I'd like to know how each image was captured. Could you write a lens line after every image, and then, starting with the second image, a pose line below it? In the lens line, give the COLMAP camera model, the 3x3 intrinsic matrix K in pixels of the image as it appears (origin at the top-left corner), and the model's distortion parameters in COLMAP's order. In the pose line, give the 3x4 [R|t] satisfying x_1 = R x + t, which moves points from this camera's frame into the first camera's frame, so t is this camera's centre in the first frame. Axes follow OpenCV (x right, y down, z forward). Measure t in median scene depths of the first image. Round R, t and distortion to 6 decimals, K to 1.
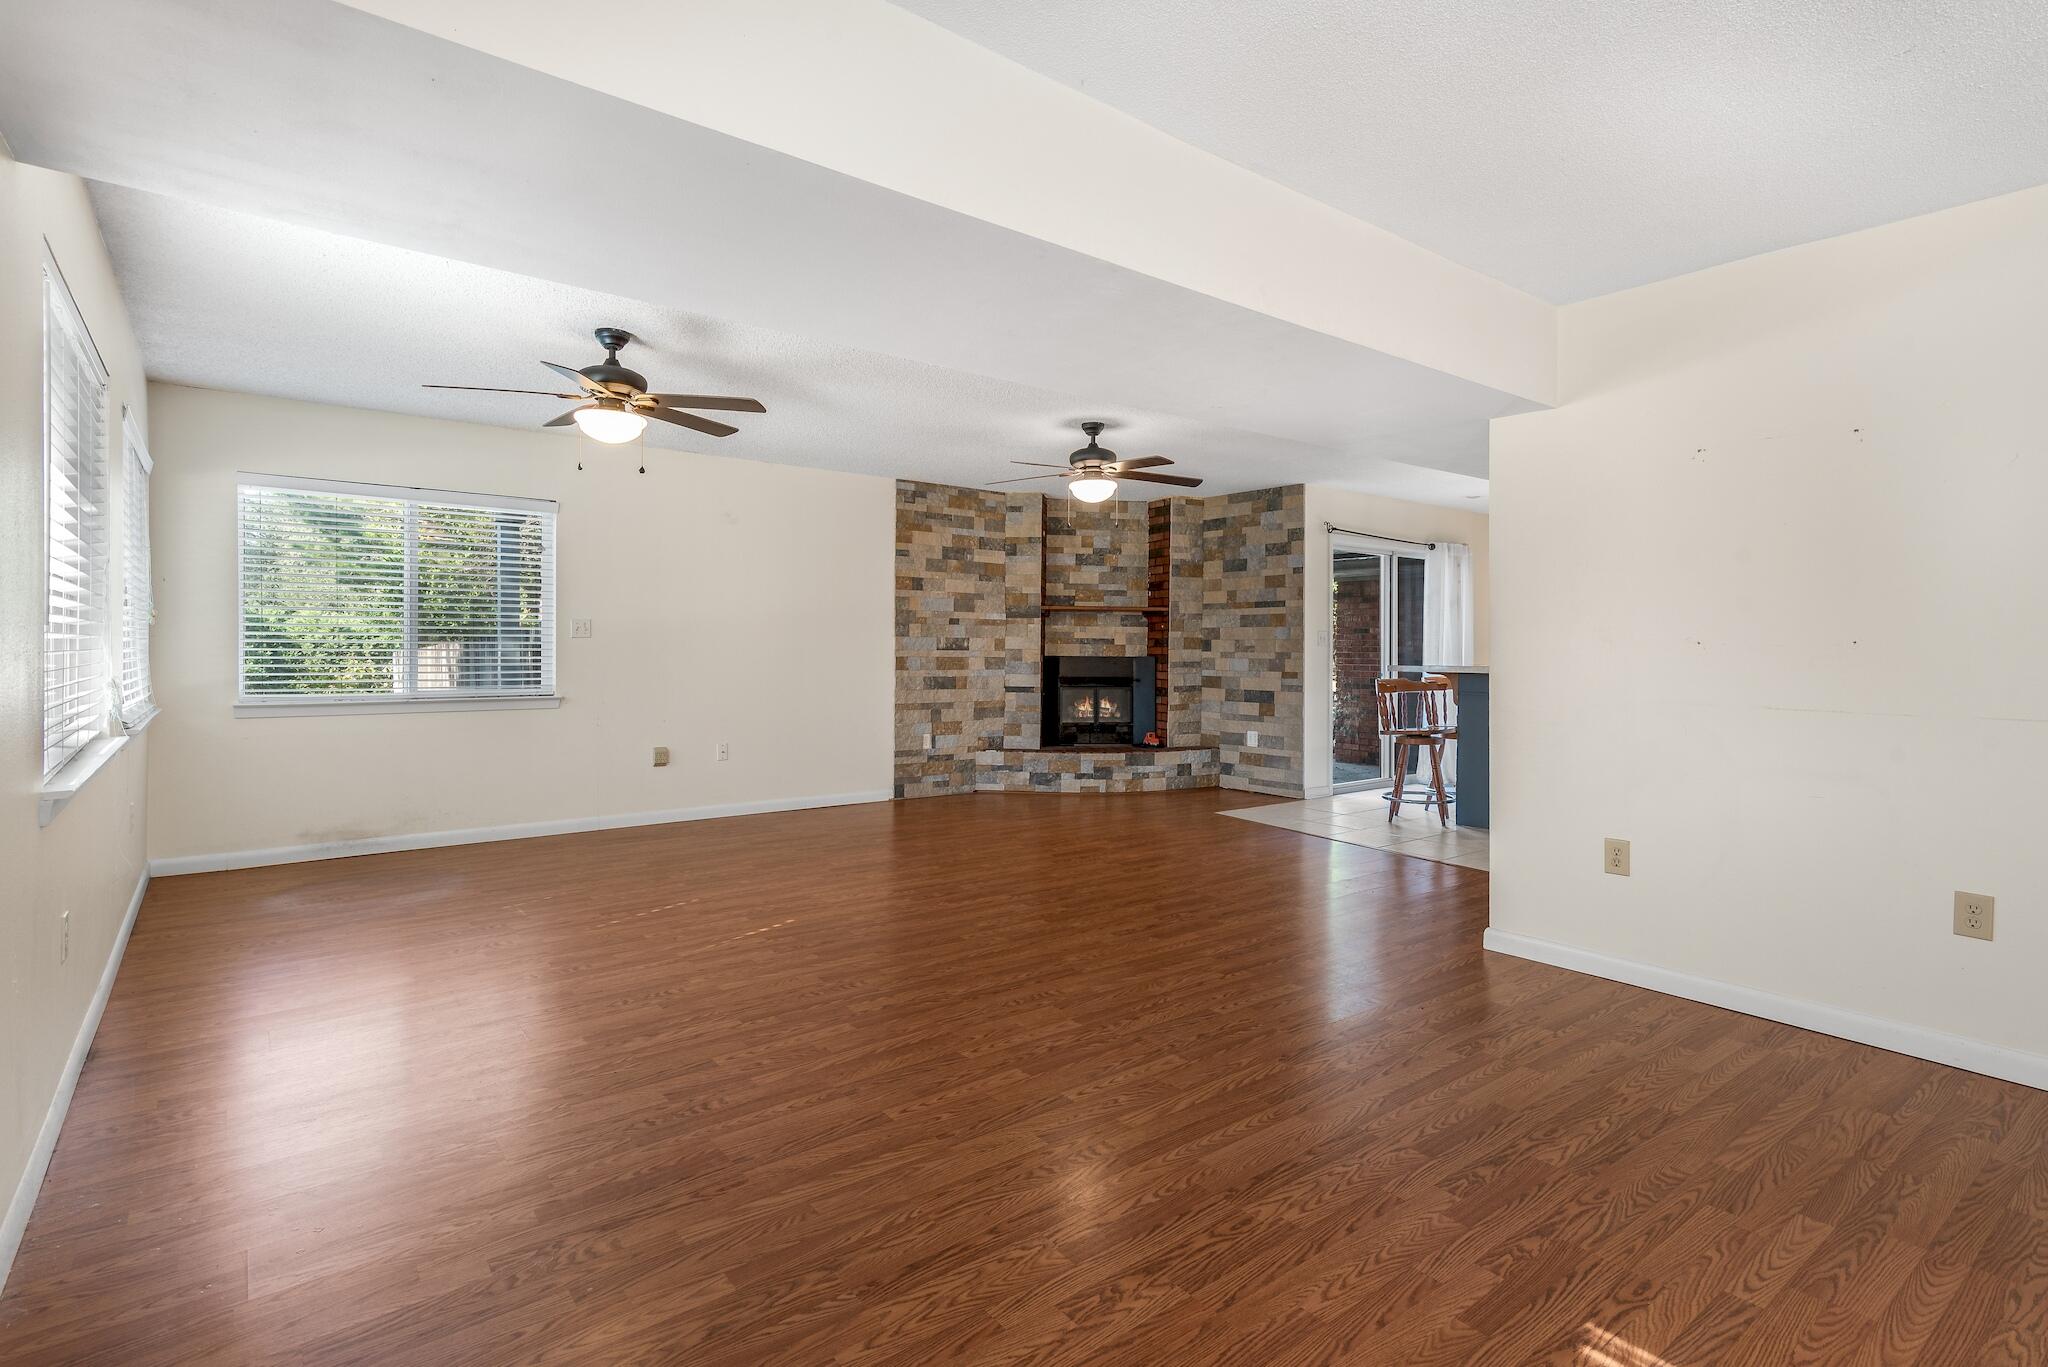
lens RADIAL K [[1017.4, 0, 1026.7], [0, 1017.4, 653.5], [0, 0, 1]] dist [0.019016, 0.000162]
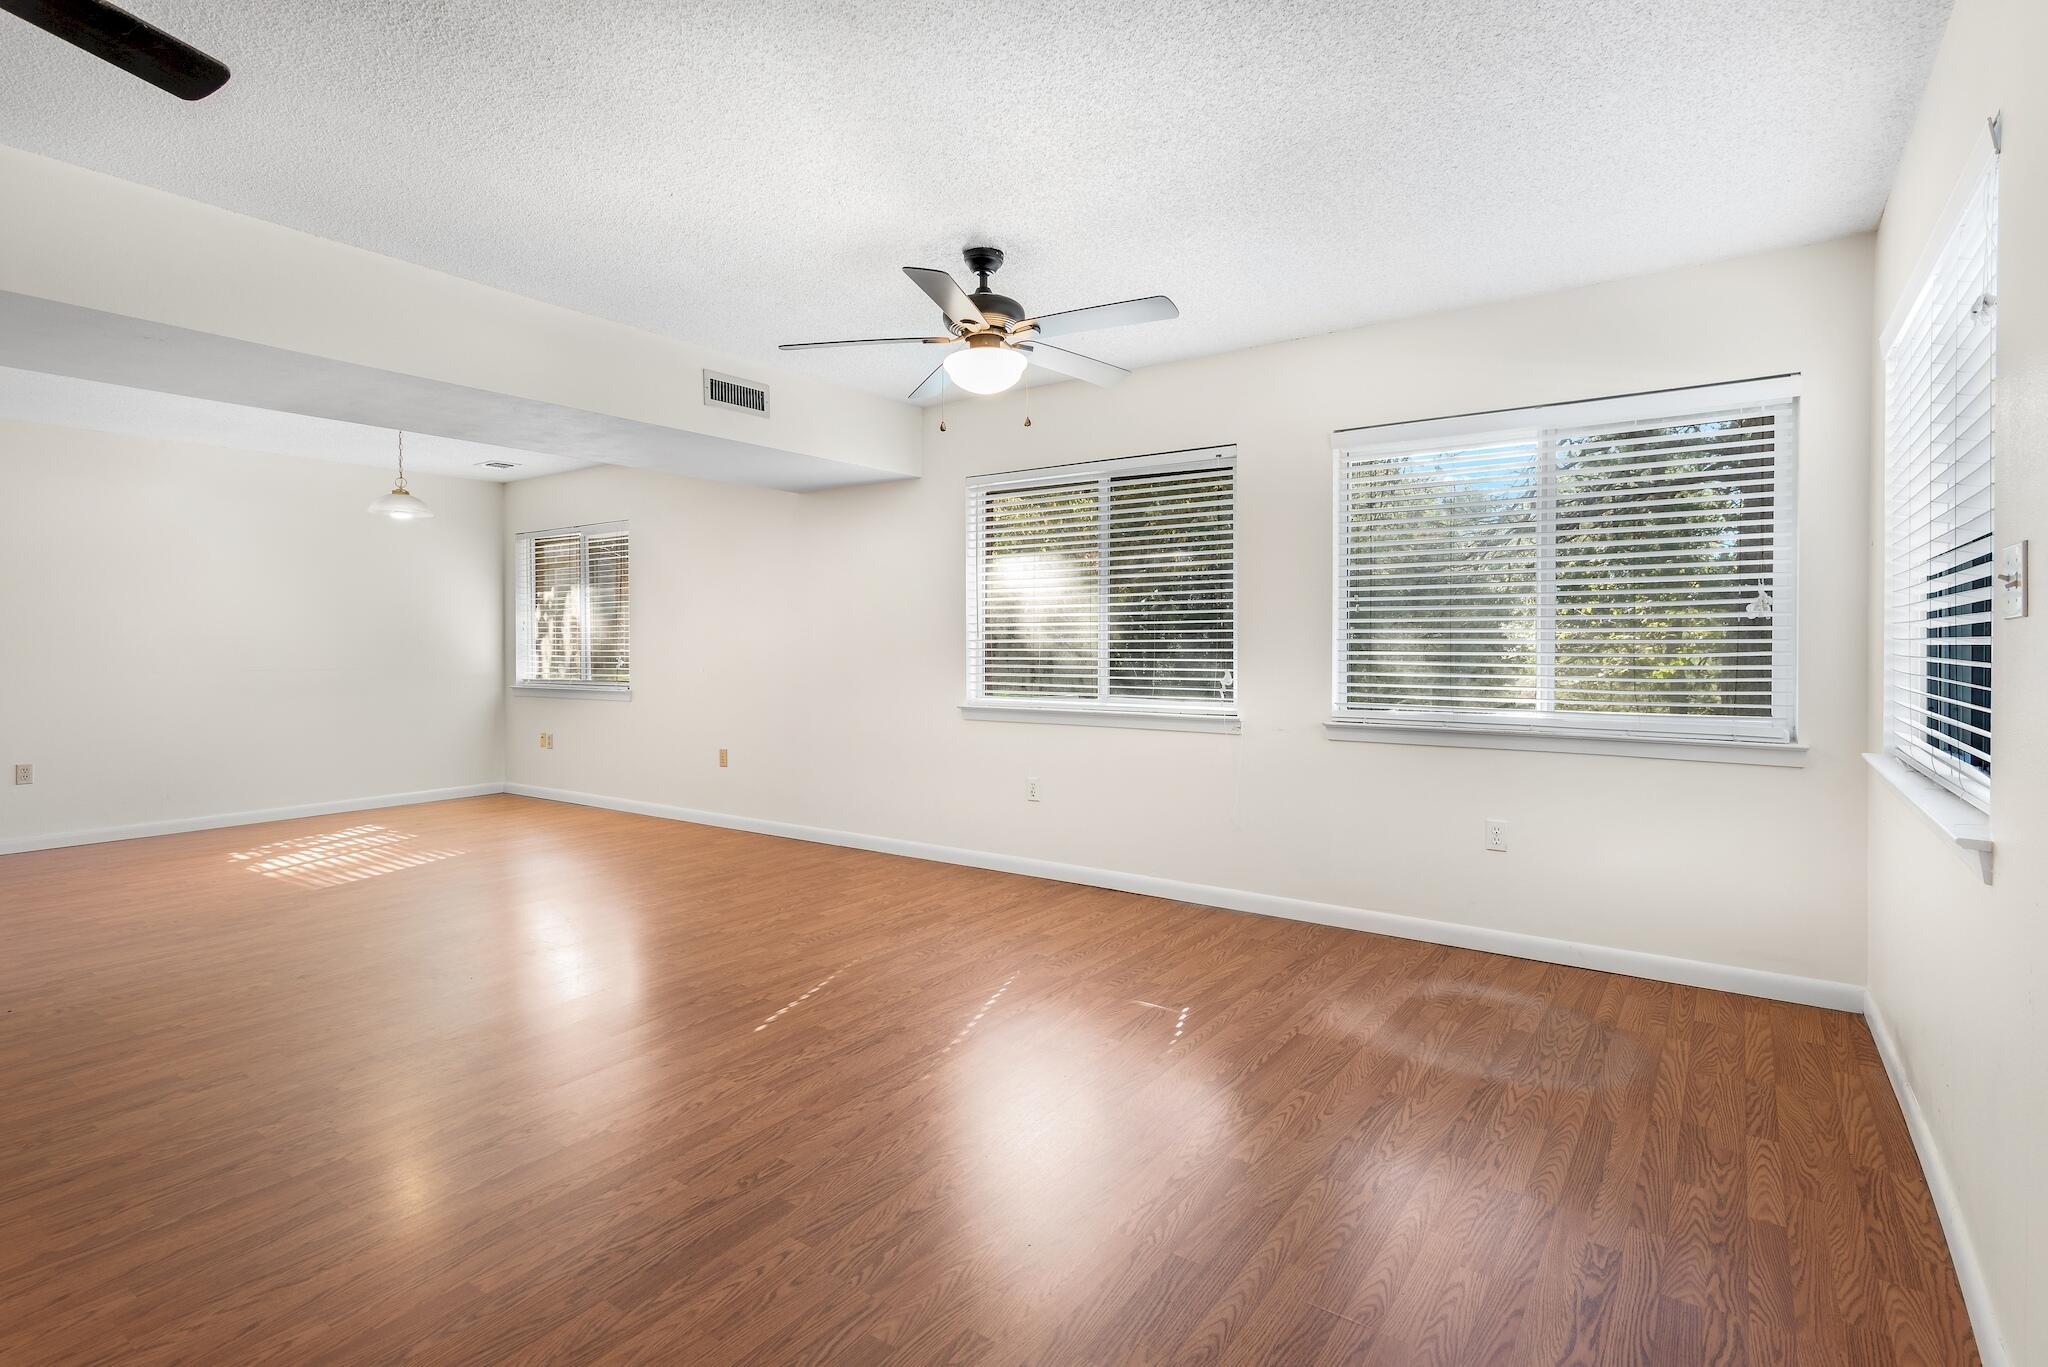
lens RADIAL K [[987.0, 0, 1037.7], [0, 987.0, 654.8], [0, 0, 1]] dist [-0.001162, 0.000102]
pose [[-0.954753, -0.001862, -0.297396, -0.112431], [-0.007246, 0.999829, 0.017004, -0.007701], [0.297313, 0.018390, -0.954603, 0.906580]]
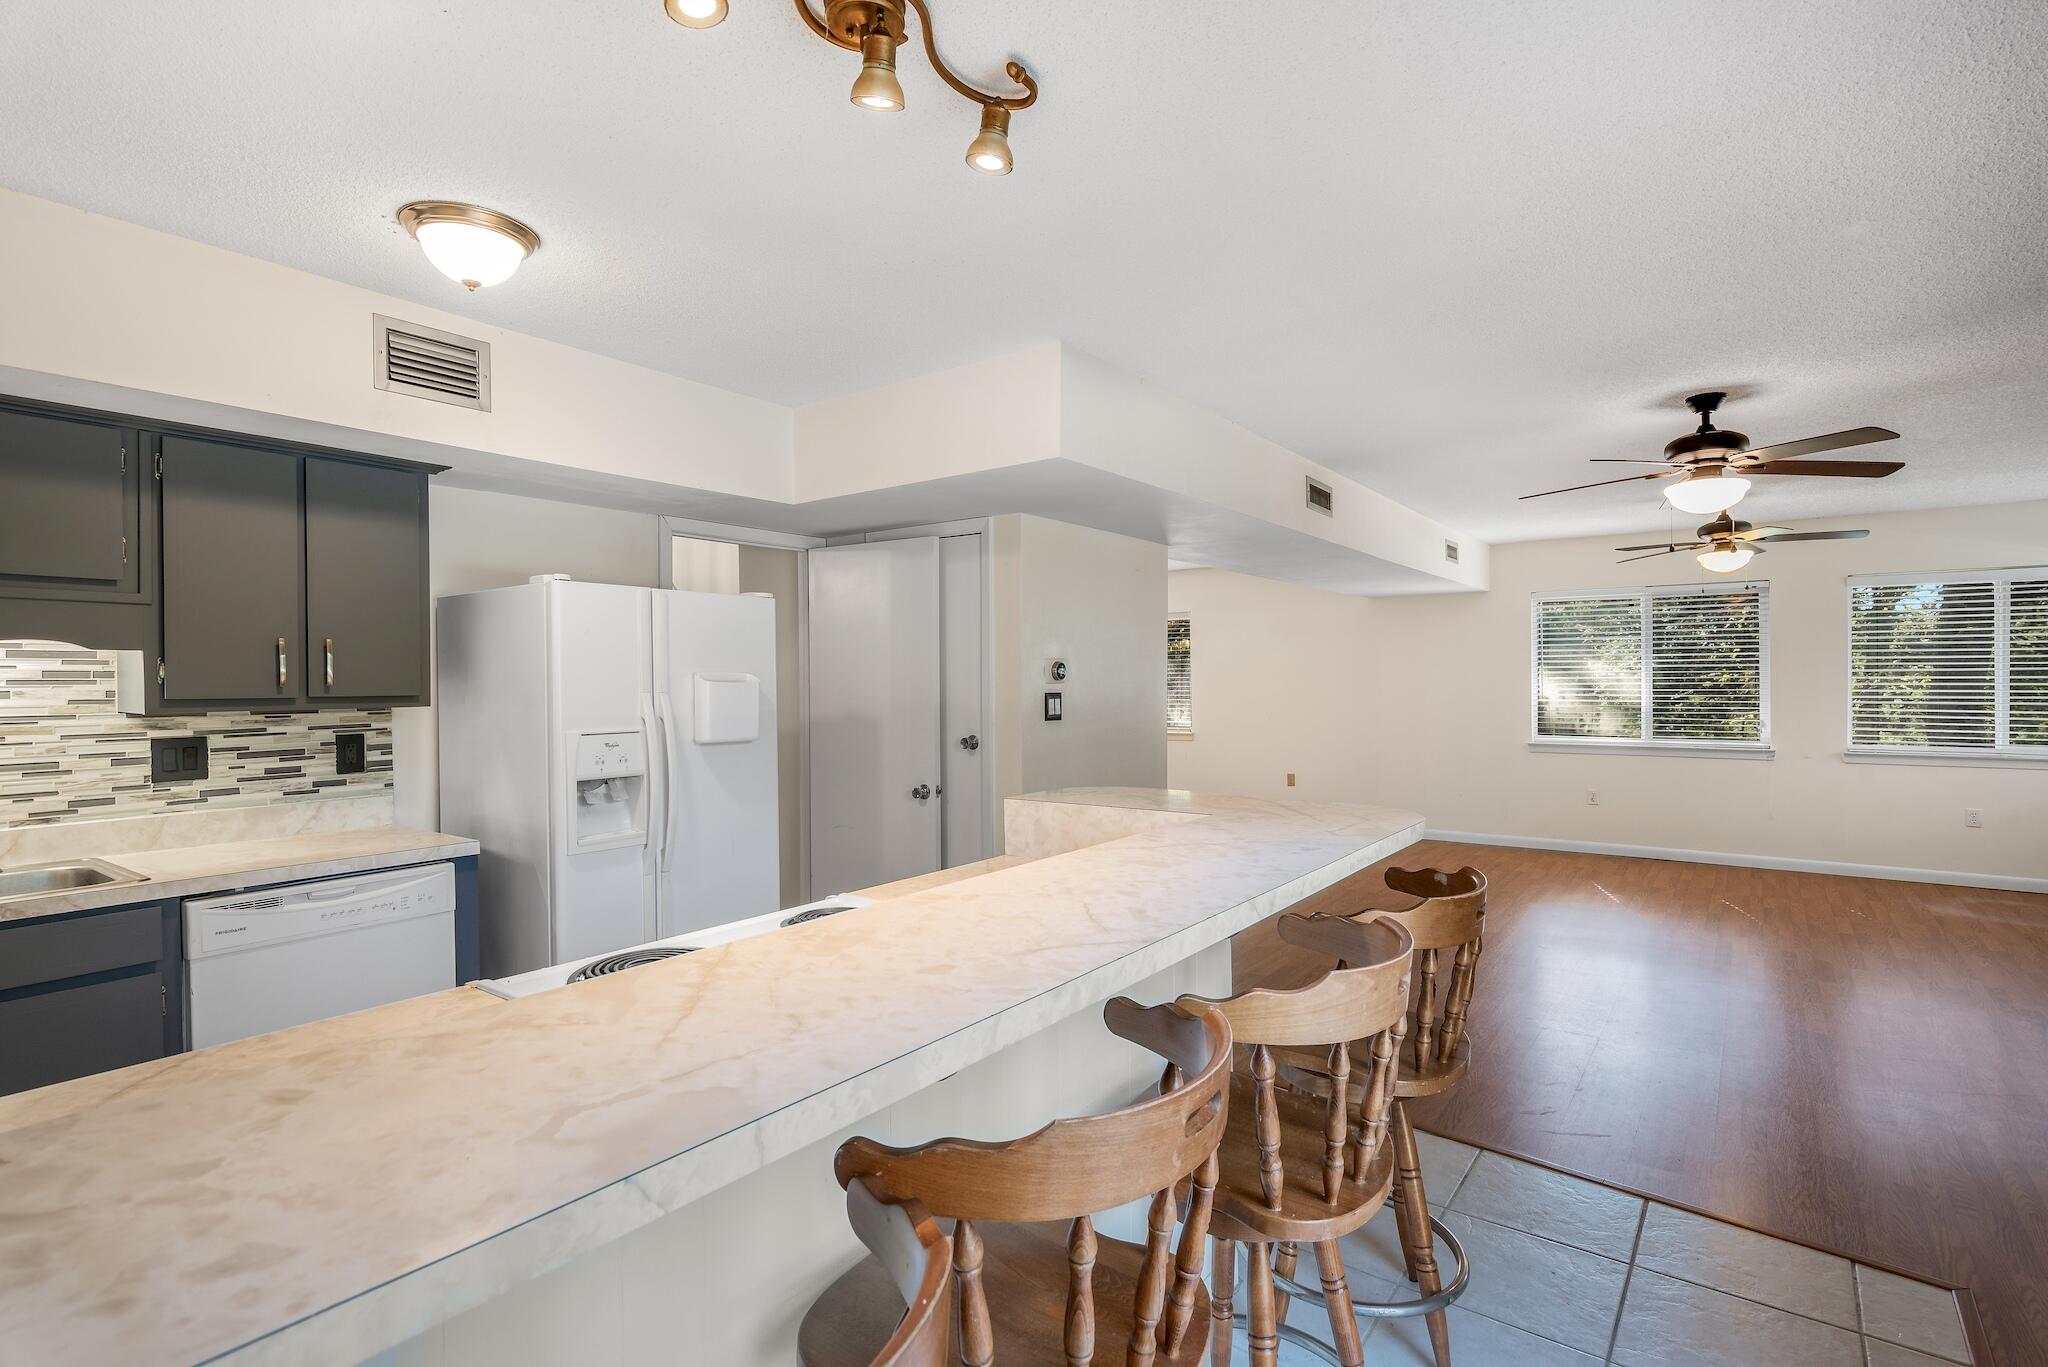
lens RADIAL K [[993.0, 0, 1023.8], [0, 993.0, 687.6], [0, 0, 1]] dist [0.002780, 0.000596]
pose [[-0.963149, 0.005797, -0.268907, 0.504114], [0.004248, 0.999971, 0.006342, -0.027045], [0.268936, 0.004966, -0.963145, 1.106662]]
